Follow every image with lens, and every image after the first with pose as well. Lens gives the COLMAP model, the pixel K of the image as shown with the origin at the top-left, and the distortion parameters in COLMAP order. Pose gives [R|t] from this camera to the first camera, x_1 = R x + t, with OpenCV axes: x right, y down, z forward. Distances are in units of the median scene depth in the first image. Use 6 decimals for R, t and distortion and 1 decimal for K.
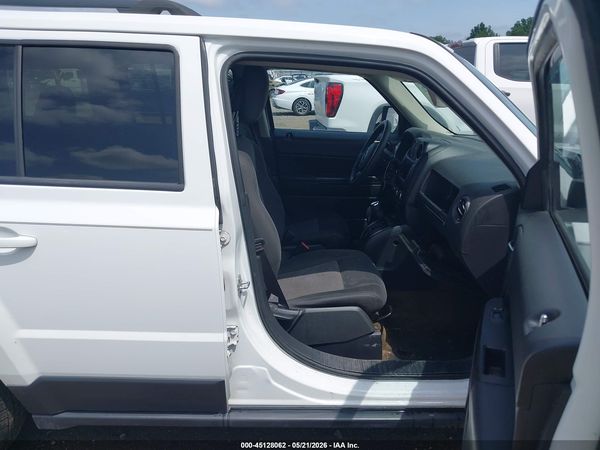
lens RADIAL K [[478.1, 0, 296.3], [0, 478.1, 216.7], [0, 0, 1]] dist [0.000747, -0.005532]
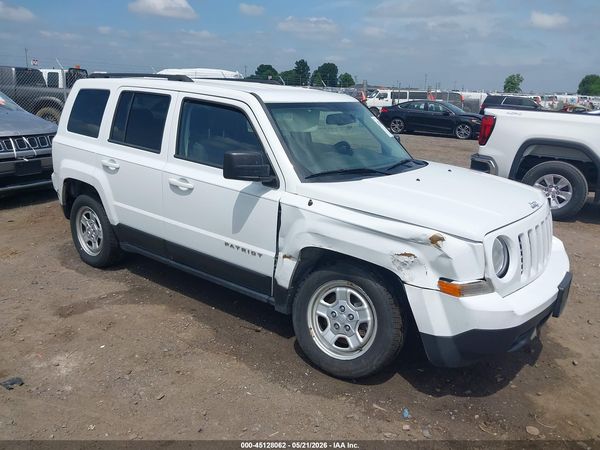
lens RADIAL K [[467.8, 0, 302.2], [0, 467.8, 222.2], [0, 0, 1]] dist [0.080286, -0.156231]
pose [[0.799908, 0.189855, -0.569300, 1.167949], [-0.205457, 0.977949, 0.037452, 0.029999], [0.563857, 0.087008, 0.821276, -0.352420]]
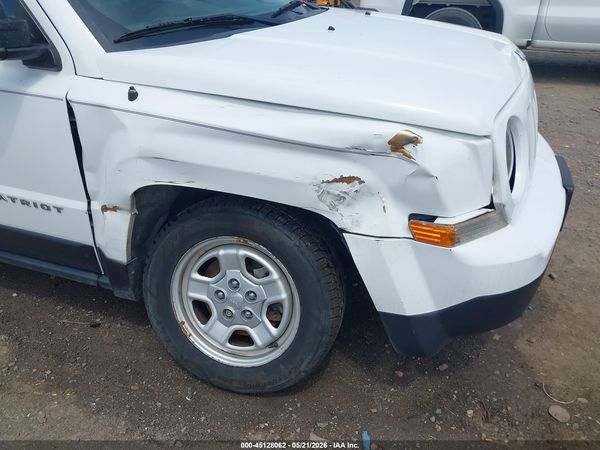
lens RADIAL K [[463.8, 0, 300.0], [0, 463.8, 225.0], [0, 0, 1]] dist [0.118942, -0.157164]
pose [[0.937500, 0.163096, -0.307397, 0.880580], [-0.092439, 0.968348, 0.231856, 0.024166], [0.335482, -0.188949, 0.922903, 0.157541]]
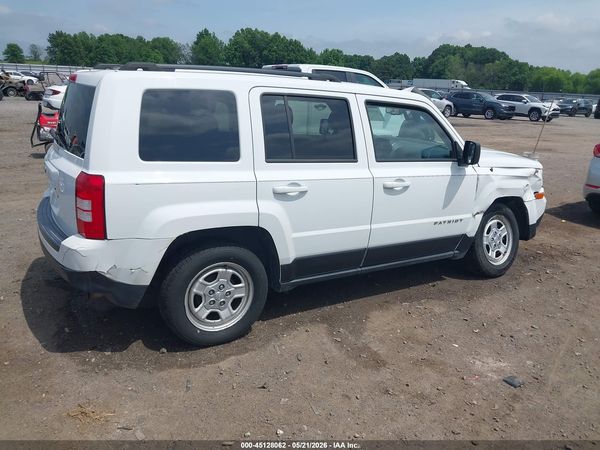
lens RADIAL K [[478.1, 0, 296.3], [0, 478.1, 216.7], [0, 0, 1]] dist [0.000747, -0.005532]
pose [[0.859268, -0.099335, 0.501788, -1.092139], [0.099371, 0.994691, 0.026747, 0.075826], [-0.501781, 0.026881, 0.864577, -0.542239]]
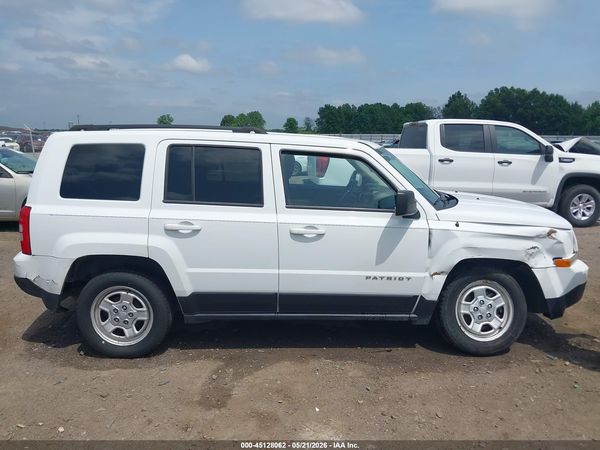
lens RADIAL K [[467.8, 0, 302.2], [0, 467.8, 222.2], [0, 0, 1]] dist [0.080286, -0.156231]
pose [[0.999353, 0.000934, 0.035941, -0.081153], [0.002994, 0.994028, -0.109083, 0.180764], [-0.035828, 0.109120, 0.993383, -0.860868]]
